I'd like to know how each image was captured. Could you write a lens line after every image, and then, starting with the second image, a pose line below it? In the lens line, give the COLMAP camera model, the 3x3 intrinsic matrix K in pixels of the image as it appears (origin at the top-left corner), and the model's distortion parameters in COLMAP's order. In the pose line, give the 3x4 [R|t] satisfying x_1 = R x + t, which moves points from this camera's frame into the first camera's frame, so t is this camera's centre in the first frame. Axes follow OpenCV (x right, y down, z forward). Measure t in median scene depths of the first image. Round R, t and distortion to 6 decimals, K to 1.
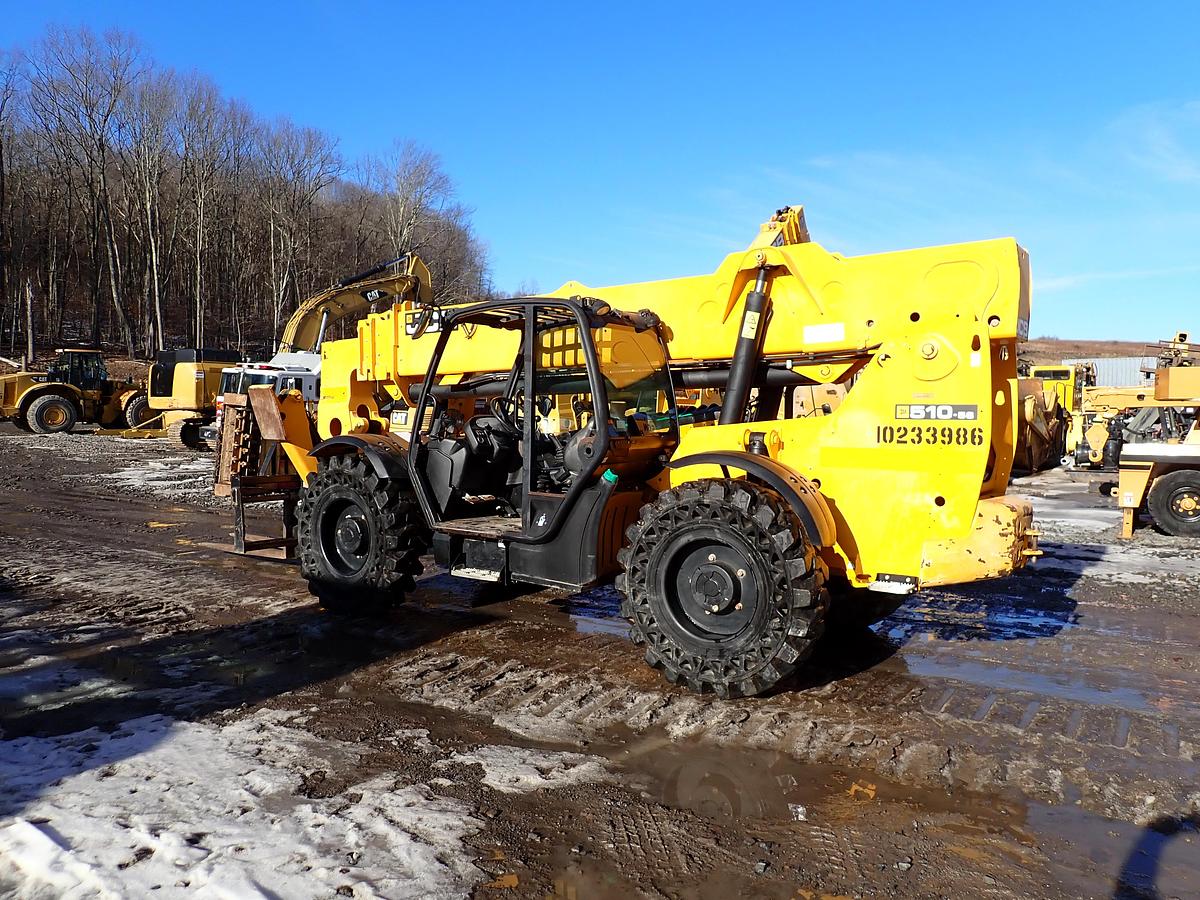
lens RADIAL K [[889.4, 0, 599.8], [0, 889.4, 445.2], [0, 0, 1]] dist [0.015604, -0.016662]
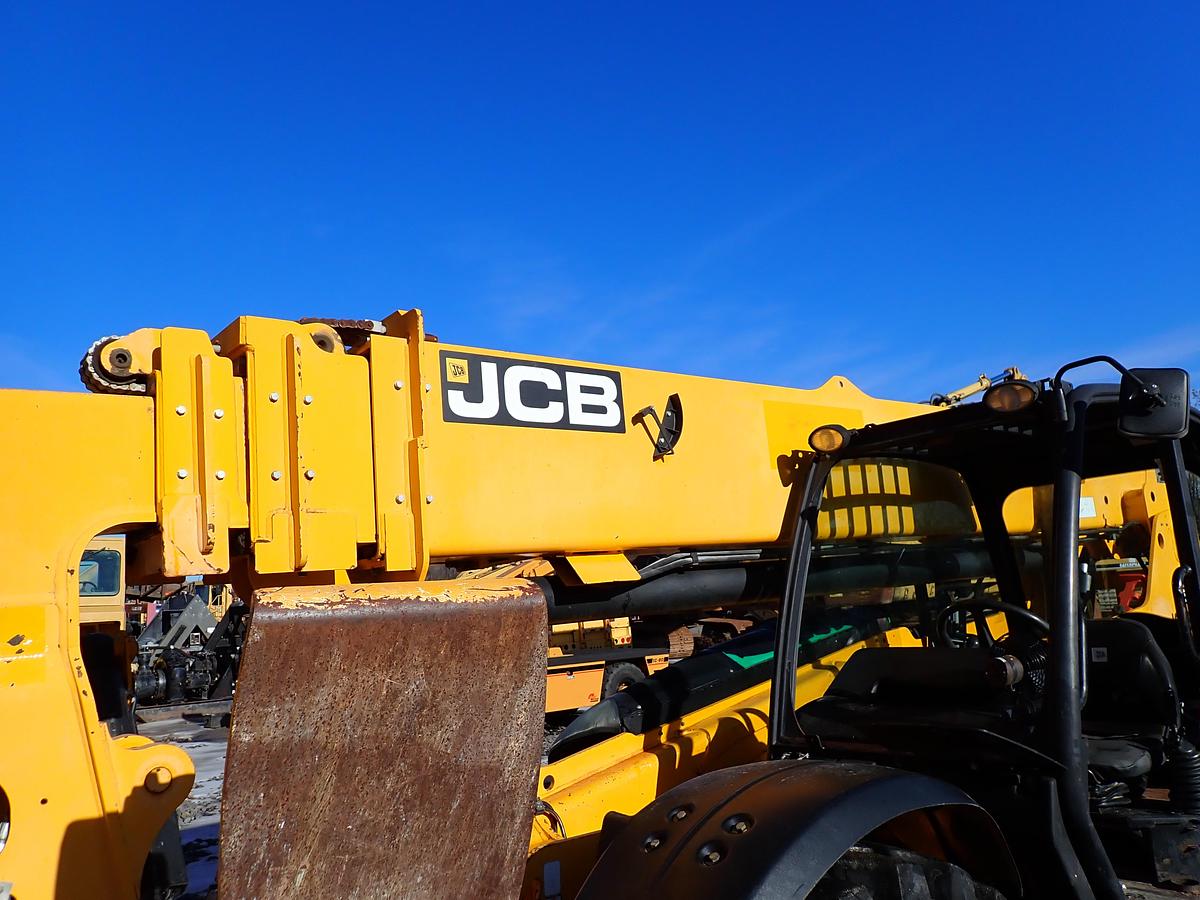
lens RADIAL K [[889.4, 0, 599.8], [0, 889.4, 445.2], [0, 0, 1]] dist [0.015604, -0.016662]
pose [[0.285605, 0.147227, 0.946971, -0.722964], [0.099177, 0.978283, -0.182007, -0.083463], [-0.953202, 0.145900, 0.264801, 1.304273]]
